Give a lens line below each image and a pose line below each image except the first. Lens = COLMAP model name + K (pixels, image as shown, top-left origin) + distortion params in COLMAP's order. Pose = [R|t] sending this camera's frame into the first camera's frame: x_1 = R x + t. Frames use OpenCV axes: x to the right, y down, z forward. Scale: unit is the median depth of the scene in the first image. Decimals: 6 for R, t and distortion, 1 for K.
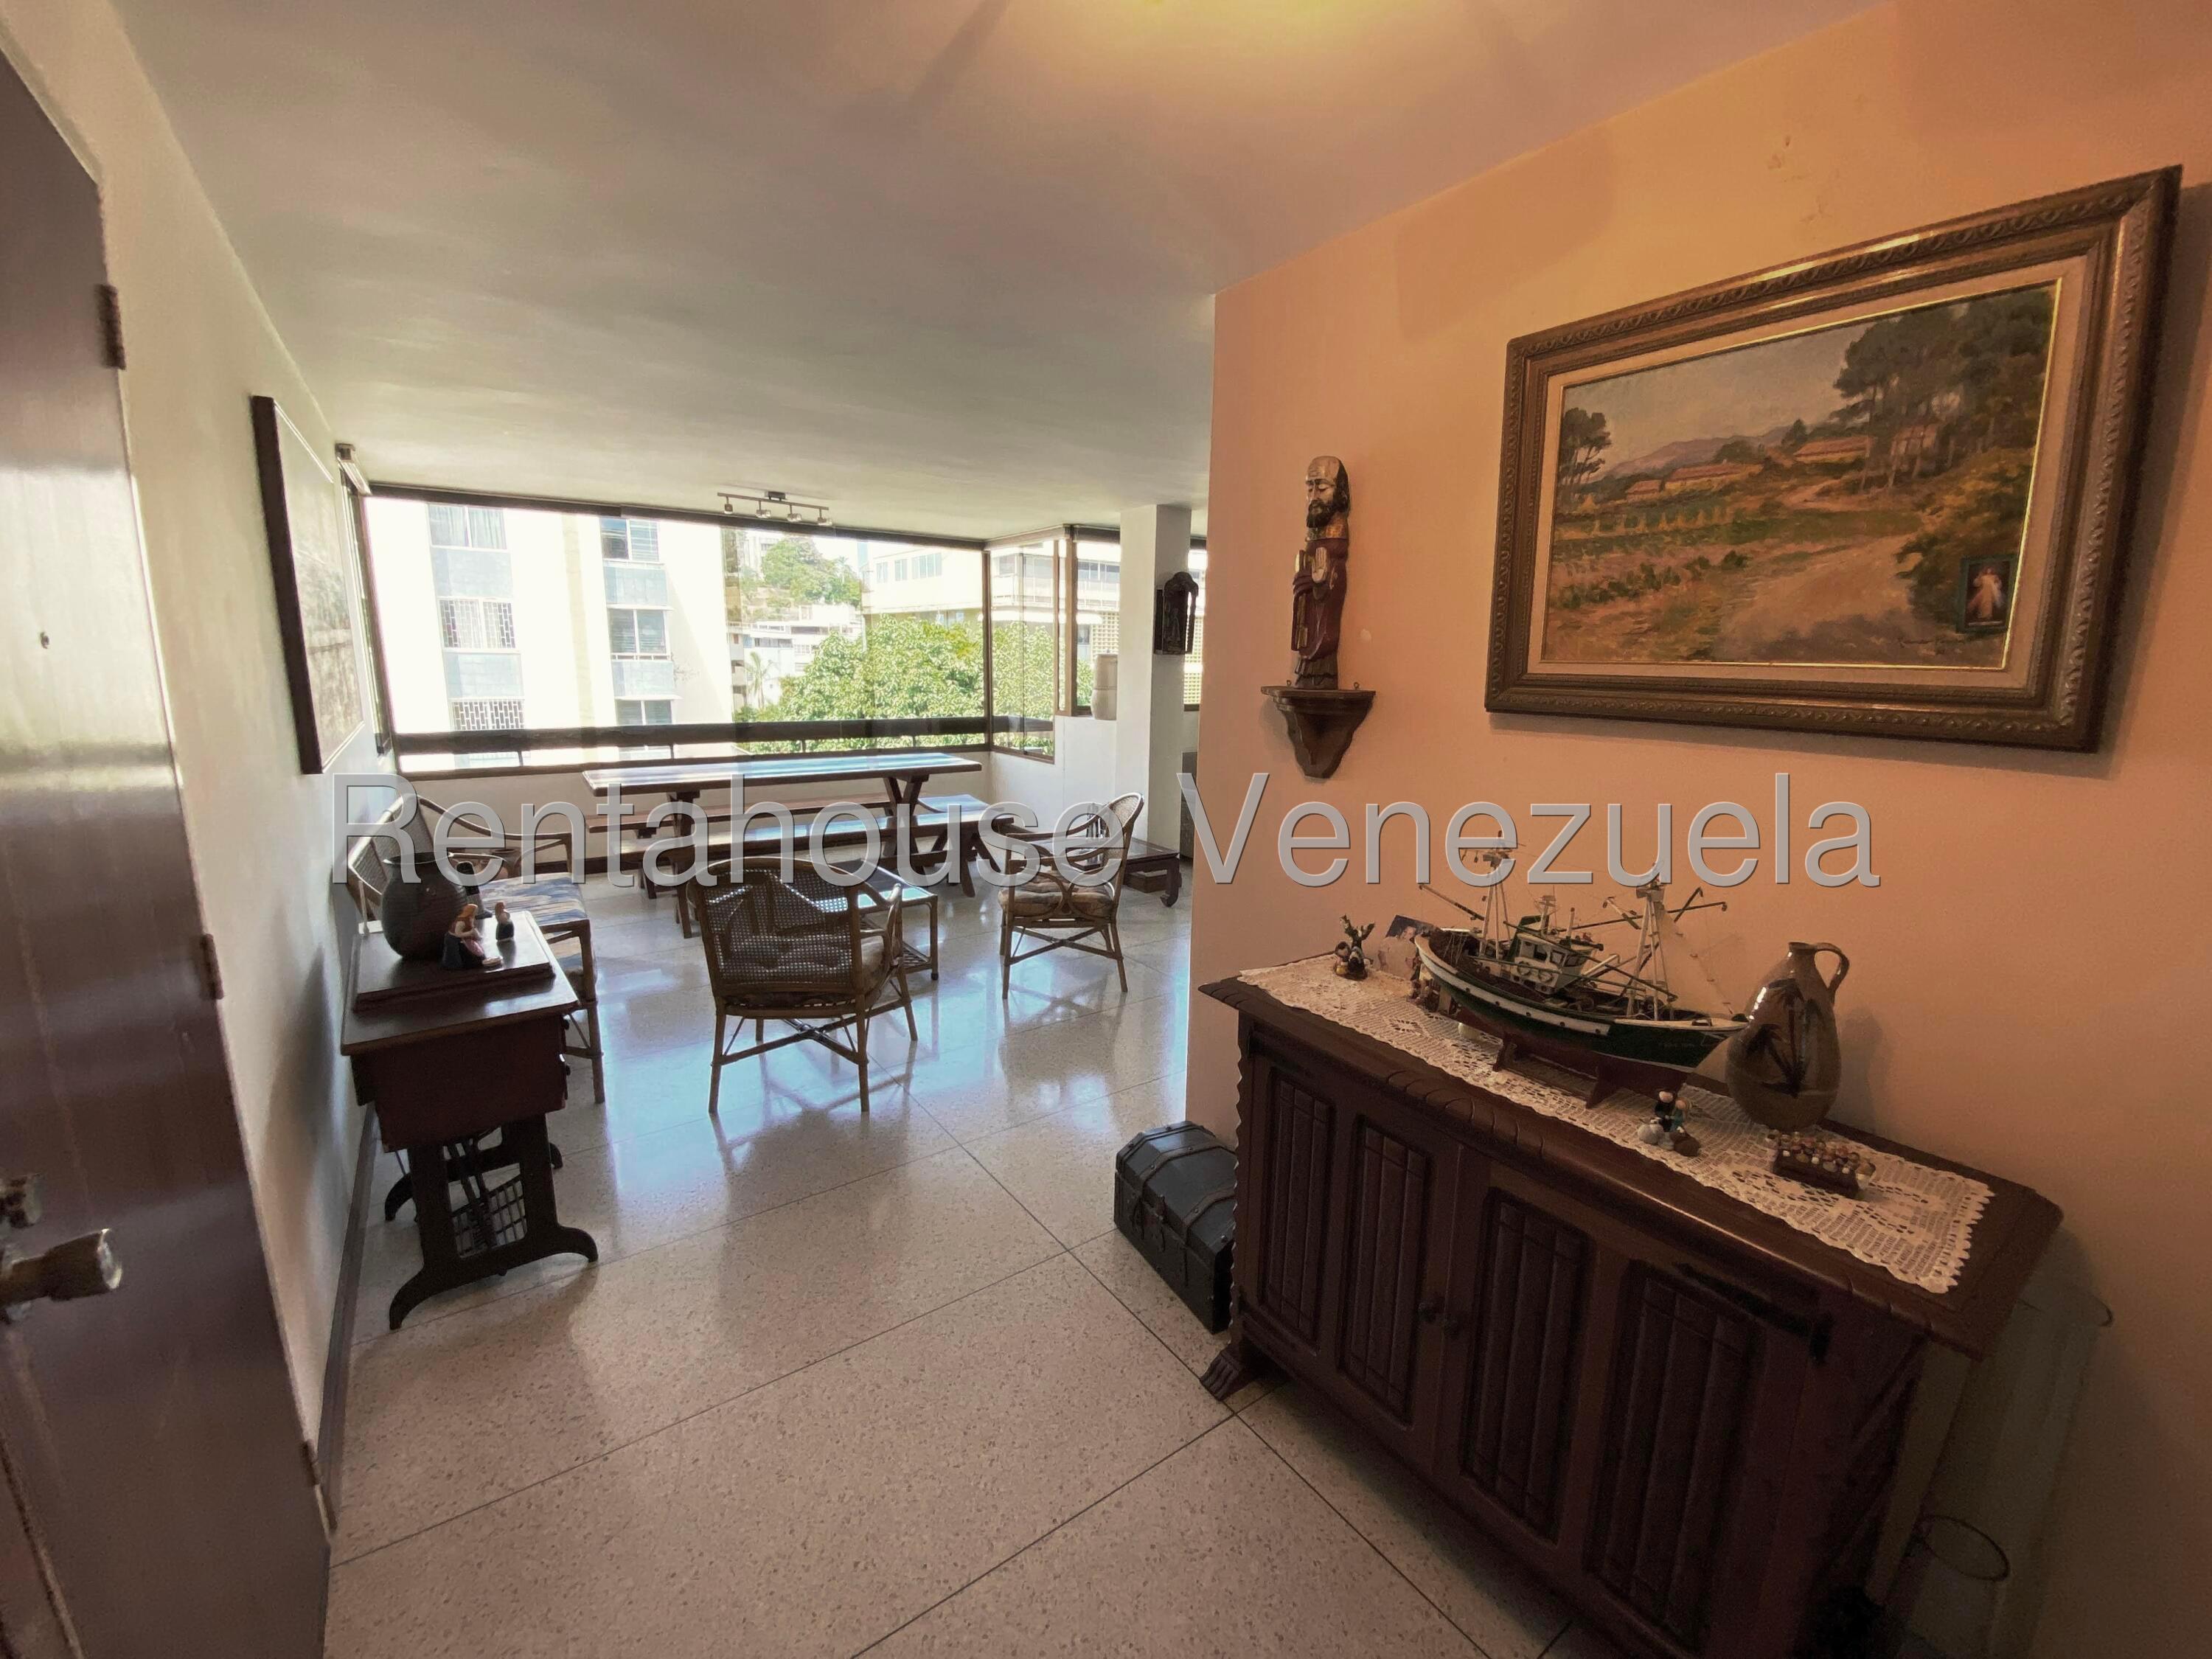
lens RADIAL K [[901.8, 0, 1106.0], [0, 901.8, 829.5], [0, 0, 1]] dist [-0.010467, 0.000022]
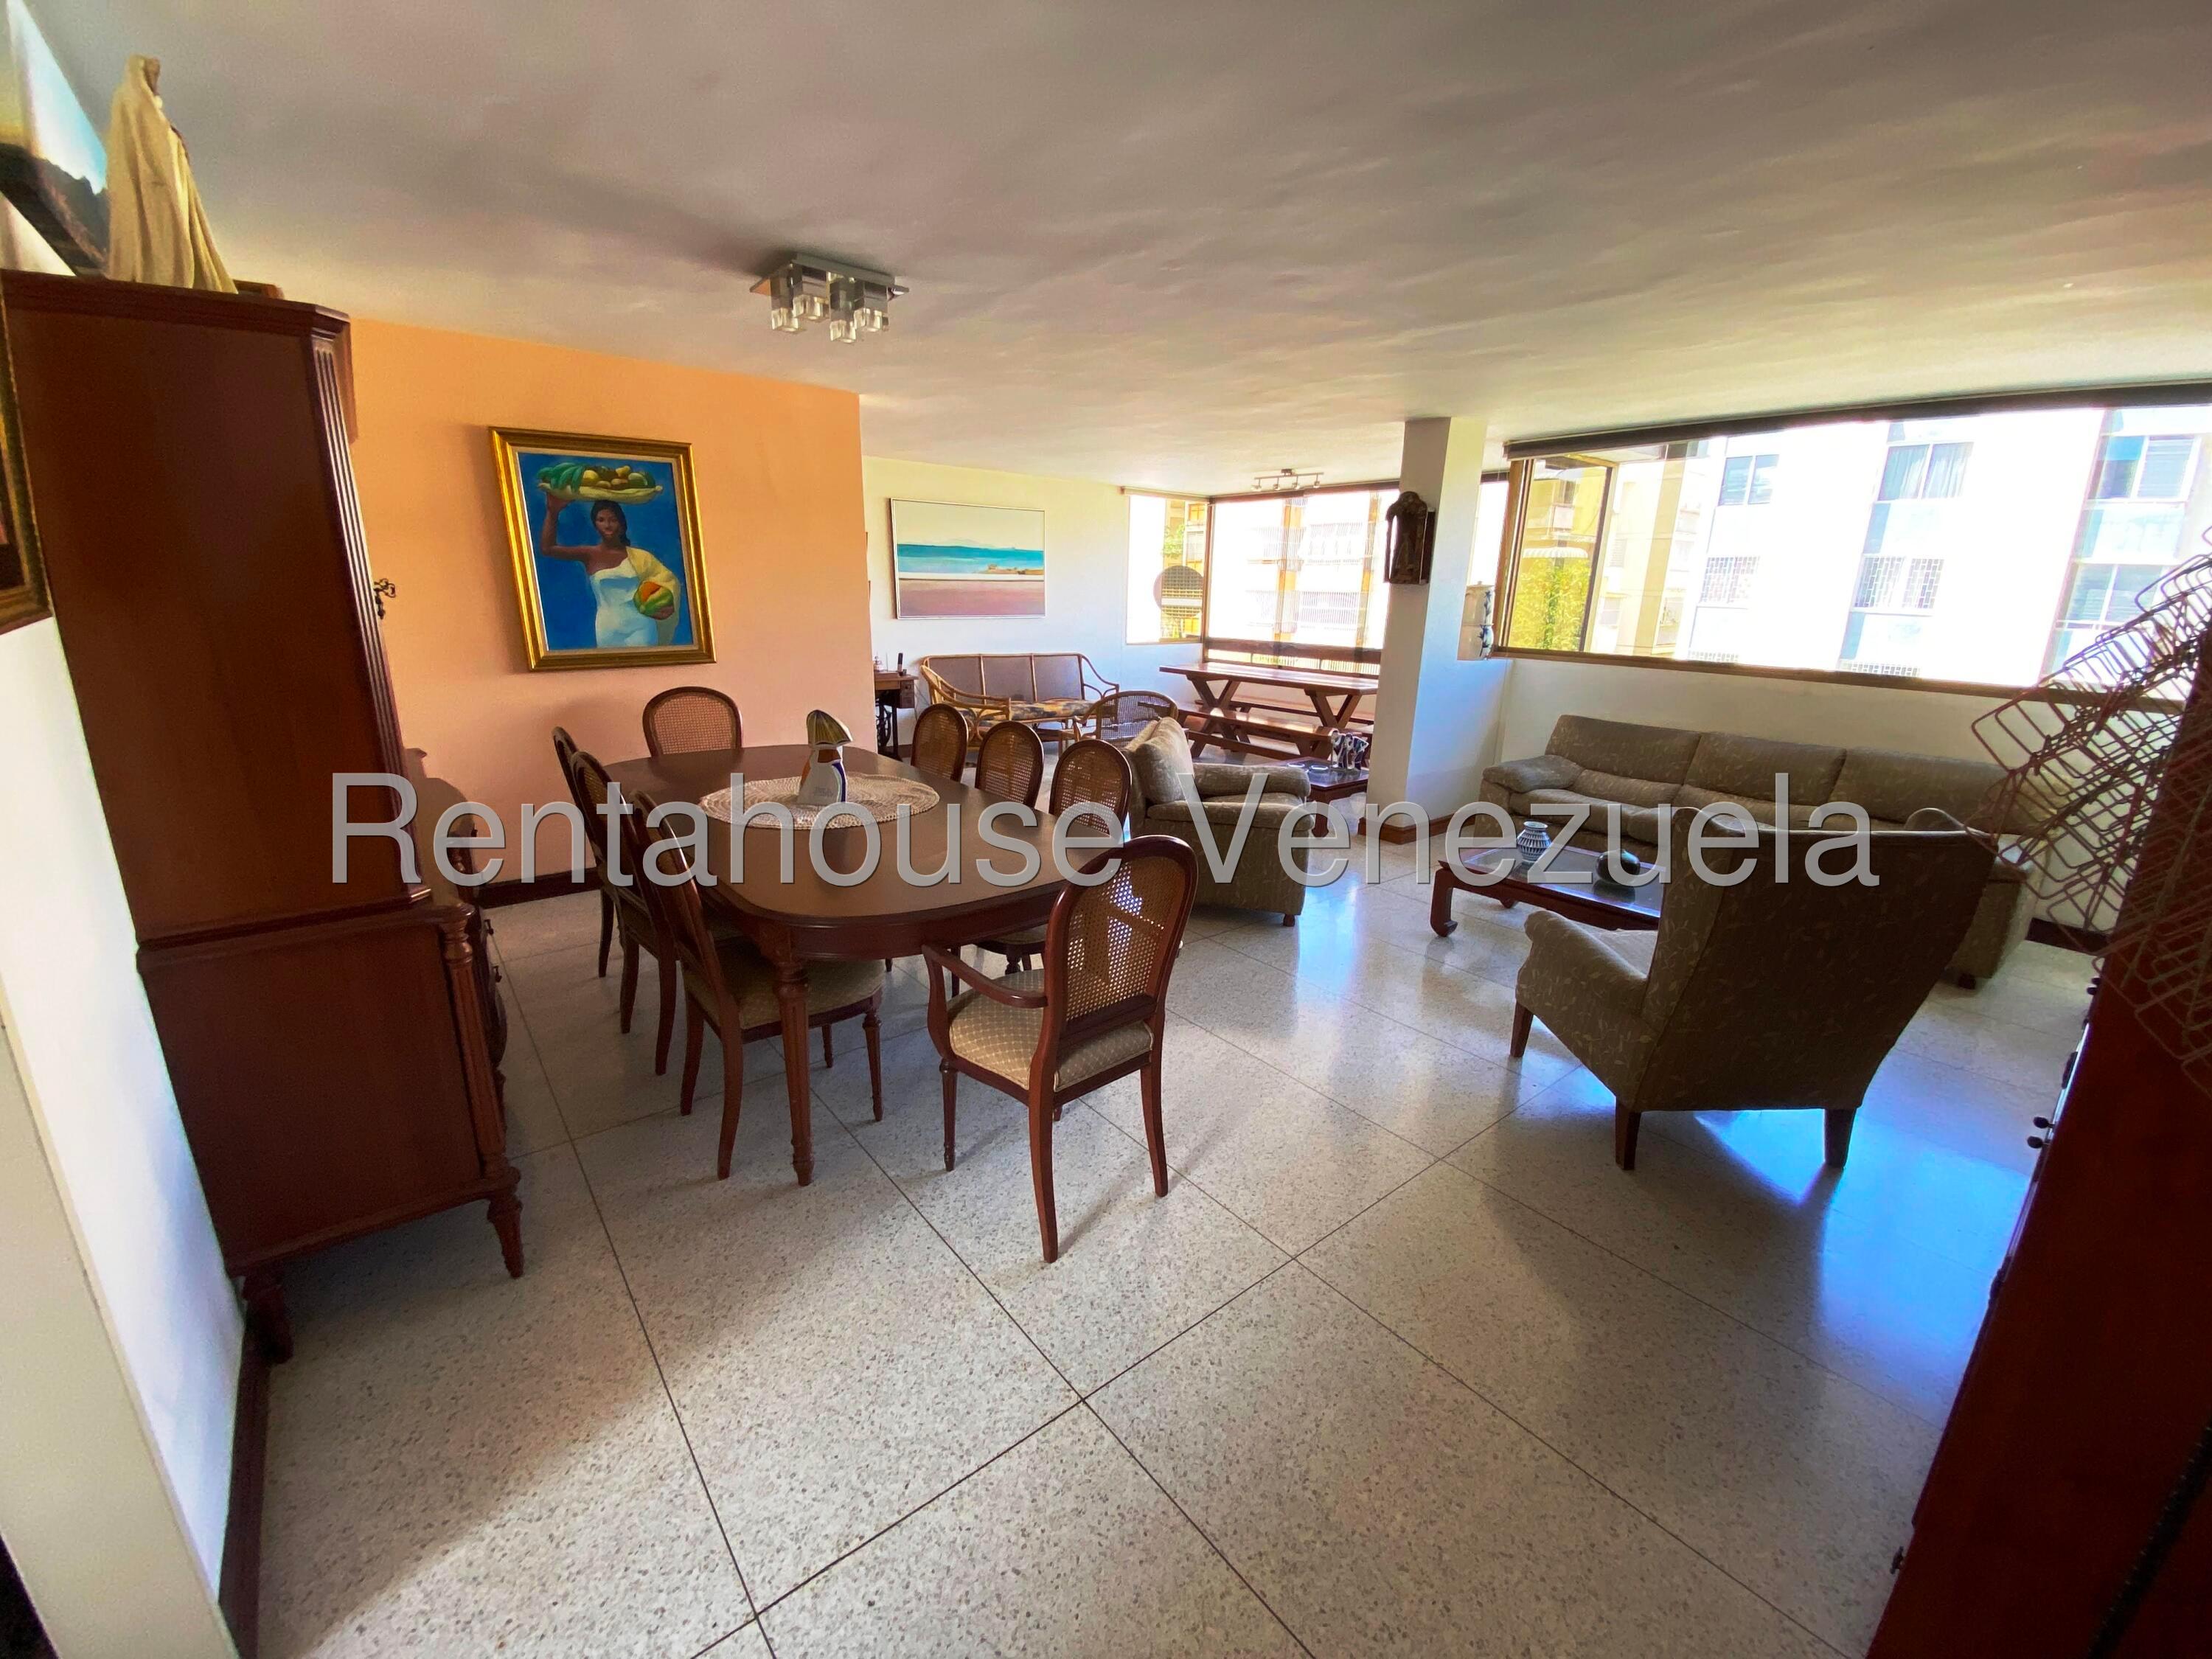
lens RADIAL K [[901.8, 0, 1106.0], [0, 901.8, 829.5], [0, 0, 1]] dist [-0.010467, 0.000022]
pose [[0.048225, 0.241552, -0.969189, 1.000023], [-0.208224, 0.951431, 0.226765, -0.101390], [0.976892, 0.190873, 0.096179, 0.662110]]
